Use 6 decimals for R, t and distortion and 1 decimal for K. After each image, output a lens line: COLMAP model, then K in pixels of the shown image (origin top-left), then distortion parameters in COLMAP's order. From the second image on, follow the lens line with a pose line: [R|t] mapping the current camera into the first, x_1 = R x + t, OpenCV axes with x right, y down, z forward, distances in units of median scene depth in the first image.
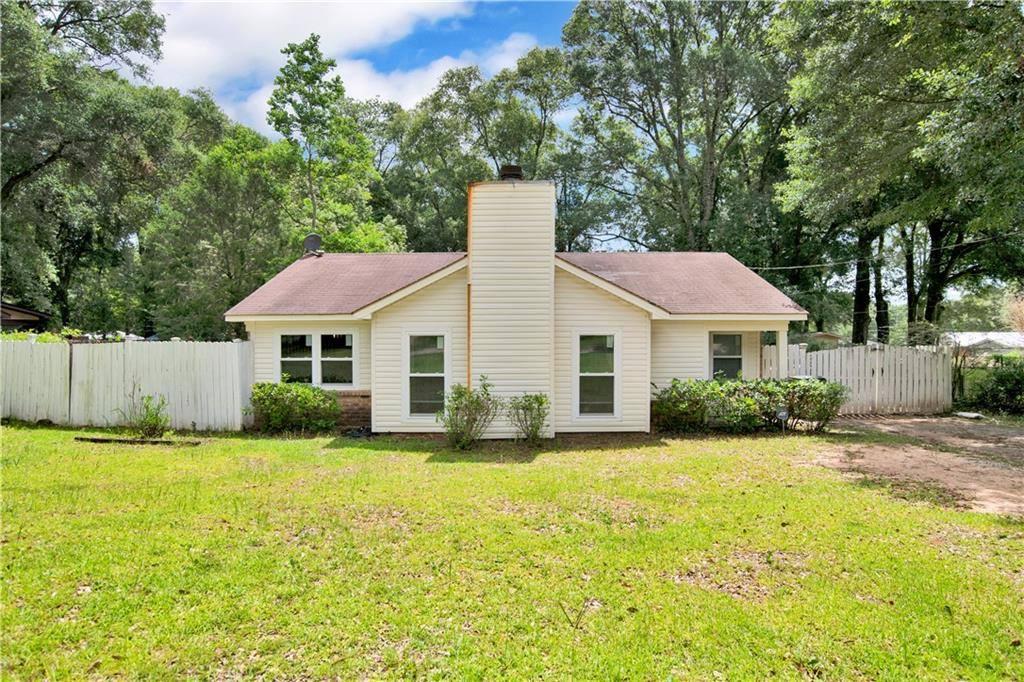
lens RADIAL K [[541.8, 0, 516.9], [0, 541.8, 338.5], [0, 0, 1]] dist [-0.061145, 0.016723]
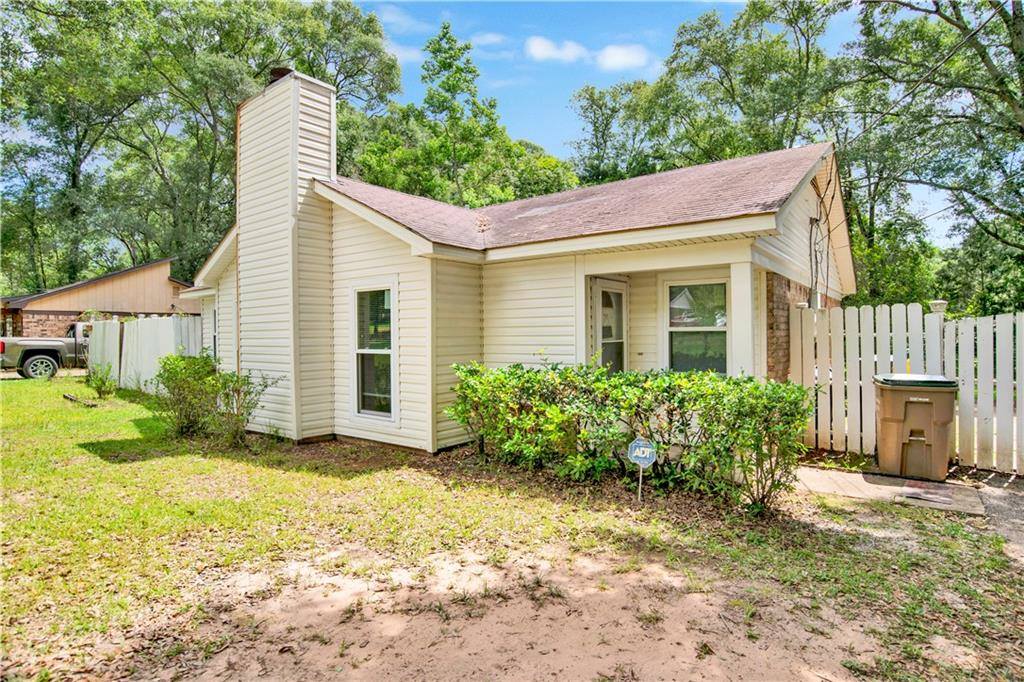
lens RADIAL K [[531.9, 0, 516.4], [0, 531.9, 338.9], [0, 0, 1]] dist [-0.062276, 0.018165]
pose [[0.797975, 0.000137, -0.602690, 0.650571], [0.001285, 0.999997, 0.001929, 0.049364], [0.602689, -0.002313, 0.797973, 0.587705]]
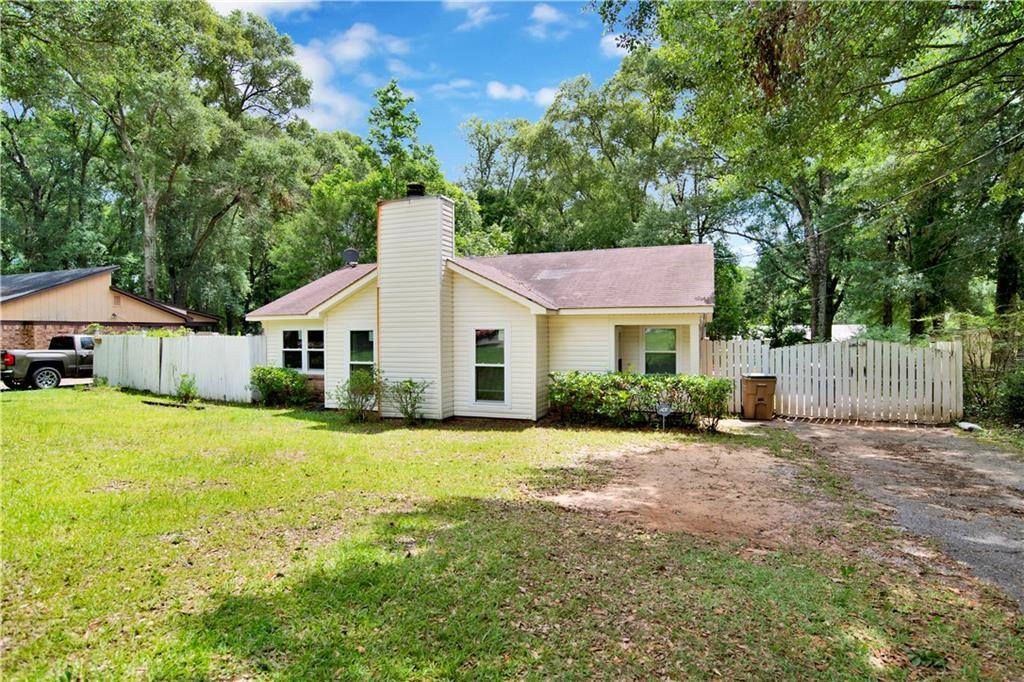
lens RADIAL K [[531.9, 0, 516.4], [0, 531.9, 338.9], [0, 0, 1]] dist [-0.062276, 0.018165]
pose [[0.937236, 0.001071, -0.348693, 0.565297], [-0.000360, 0.999998, 0.002103, 0.010482], [0.348695, -0.001845, 0.937235, 0.003536]]
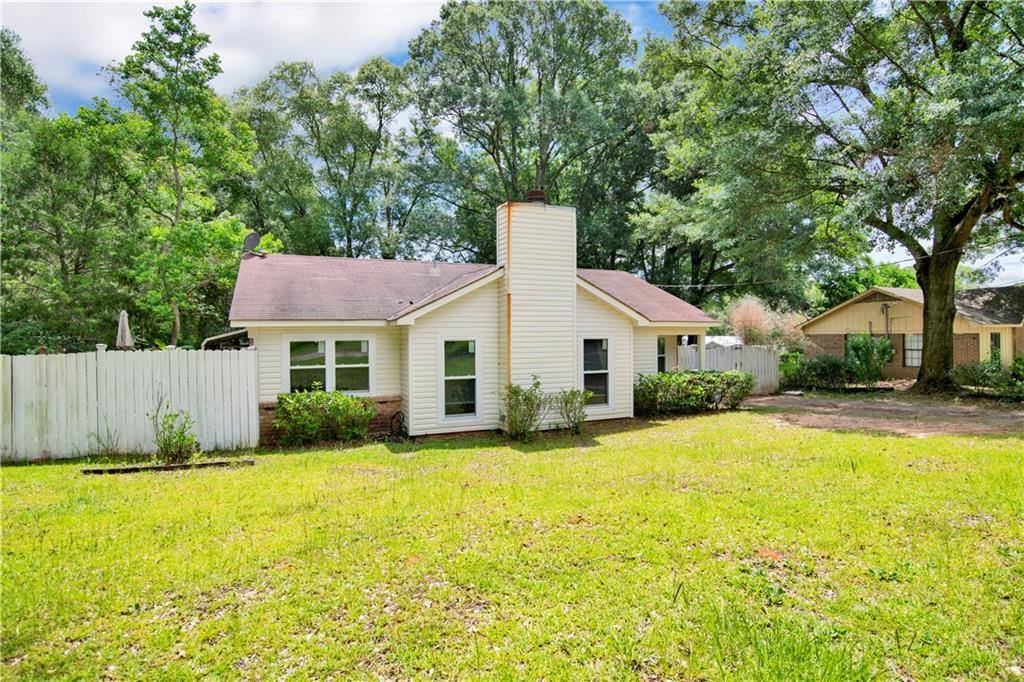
lens RADIAL K [[531.9, 0, 516.4], [0, 531.9, 338.9], [0, 0, 1]] dist [-0.062276, 0.018165]
pose [[0.912014, -0.007496, 0.410090, -0.483271], [0.011879, 0.999896, -0.008141, 0.001114], [-0.409986, 0.012296, 0.912009, 0.001871]]
